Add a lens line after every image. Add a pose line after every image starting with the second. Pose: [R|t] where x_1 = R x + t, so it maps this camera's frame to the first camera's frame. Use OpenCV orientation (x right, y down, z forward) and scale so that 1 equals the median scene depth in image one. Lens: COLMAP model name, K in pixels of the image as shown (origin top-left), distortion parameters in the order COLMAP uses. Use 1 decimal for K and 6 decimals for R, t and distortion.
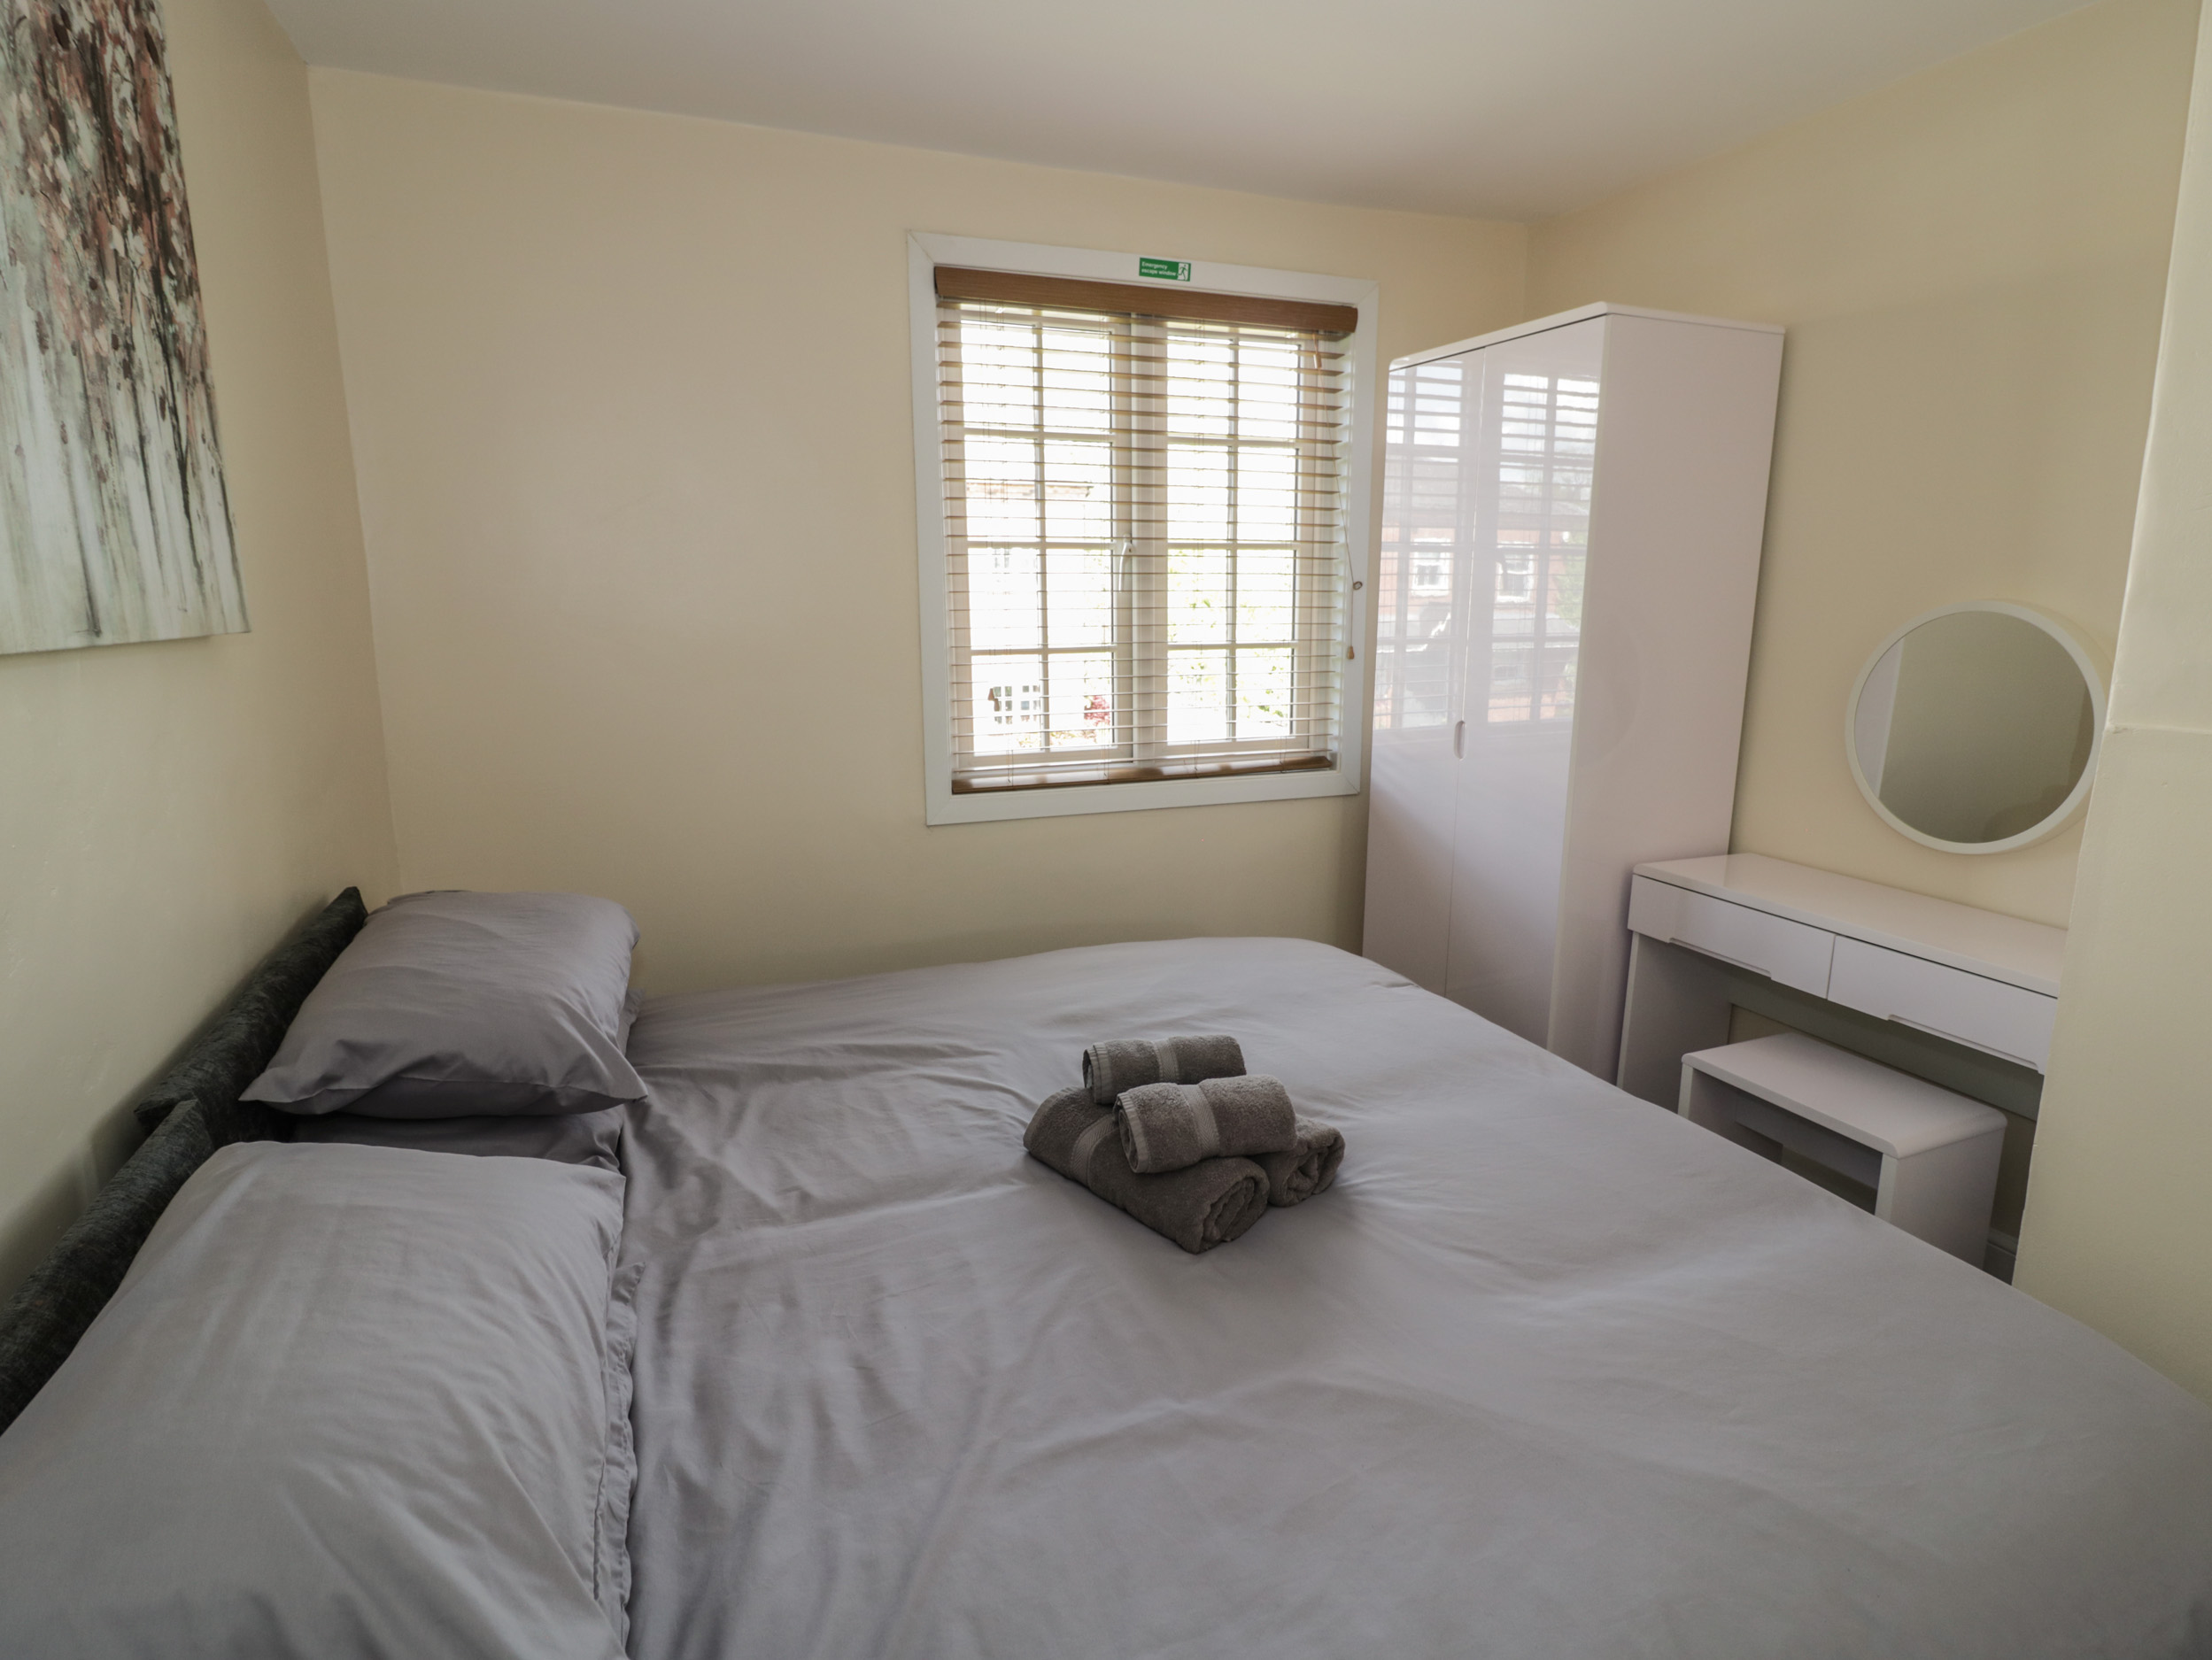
lens RADIAL K [[1168.4, 0, 1094.9], [0, 1168.4, 817.6], [0, 0, 1]] dist [-0.001325, -0.012607]
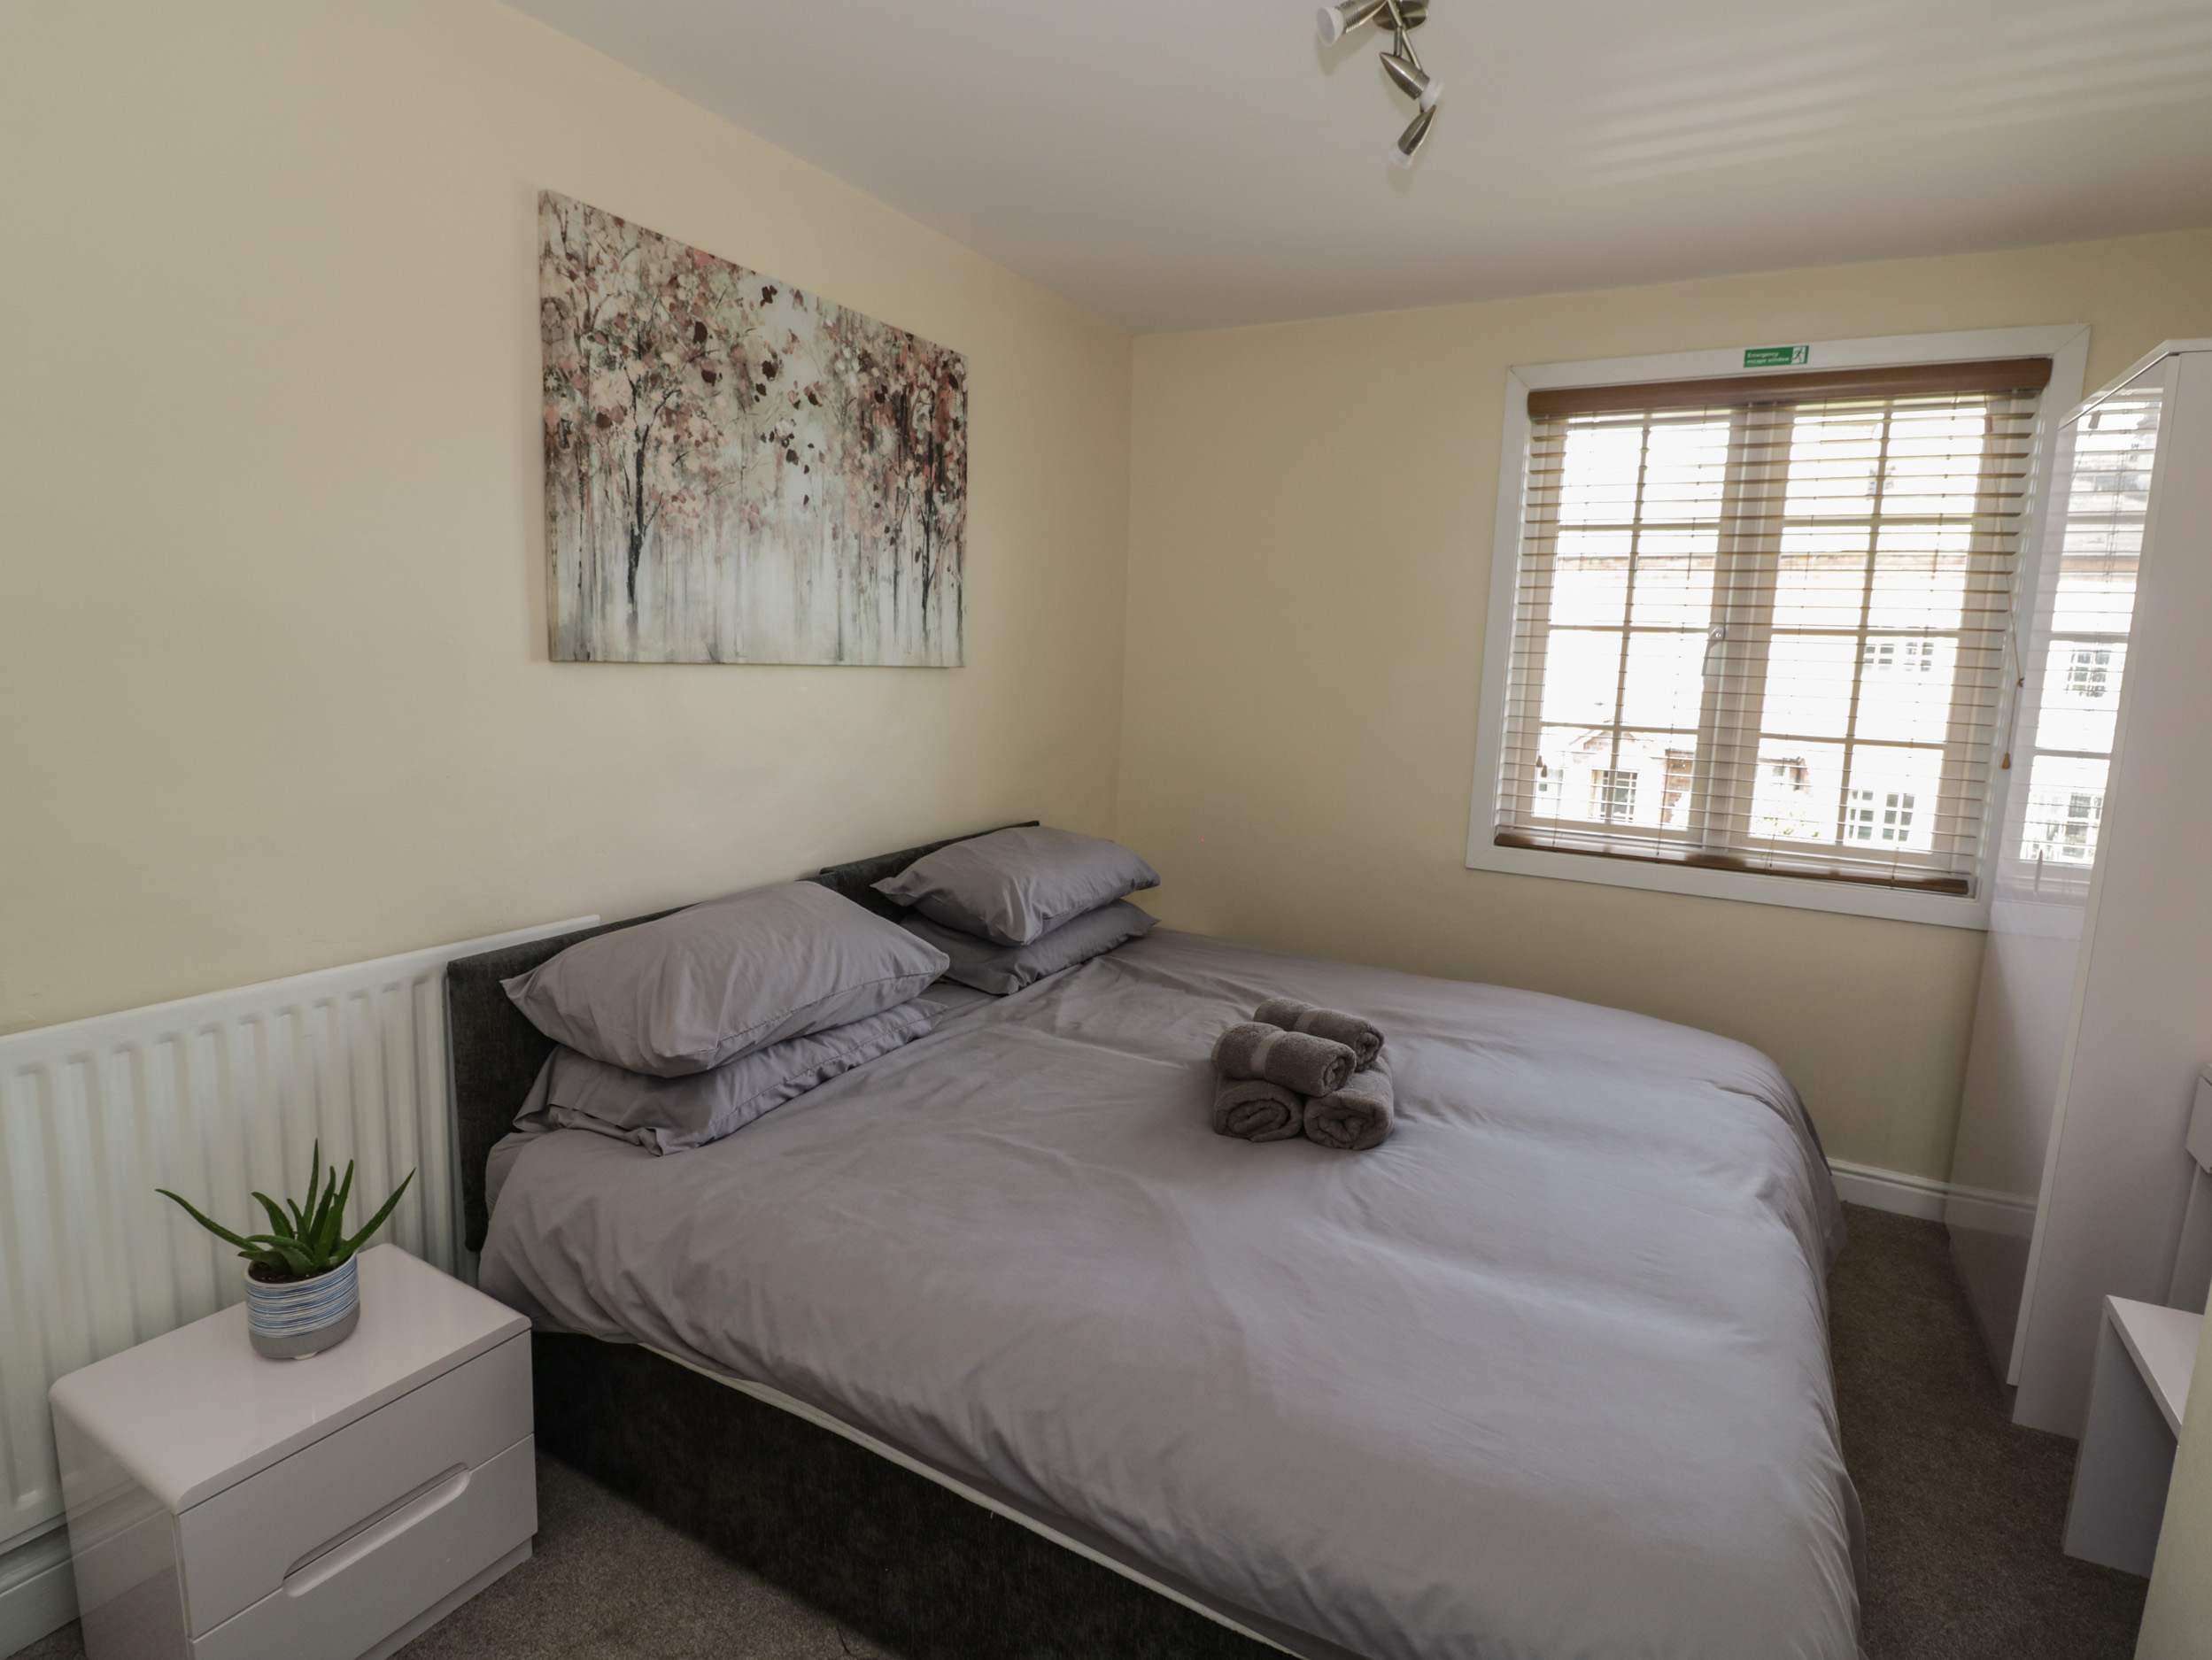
lens RADIAL K [[1168.4, 0, 1094.9], [0, 1168.4, 817.6], [0, 0, 1]] dist [-0.001325, -0.012607]
pose [[0.627087, 0.135943, -0.766995, 0.976822], [-0.185887, 0.982322, 0.022129, 0.002203], [0.756445, 0.128698, 0.641271, -0.043812]]
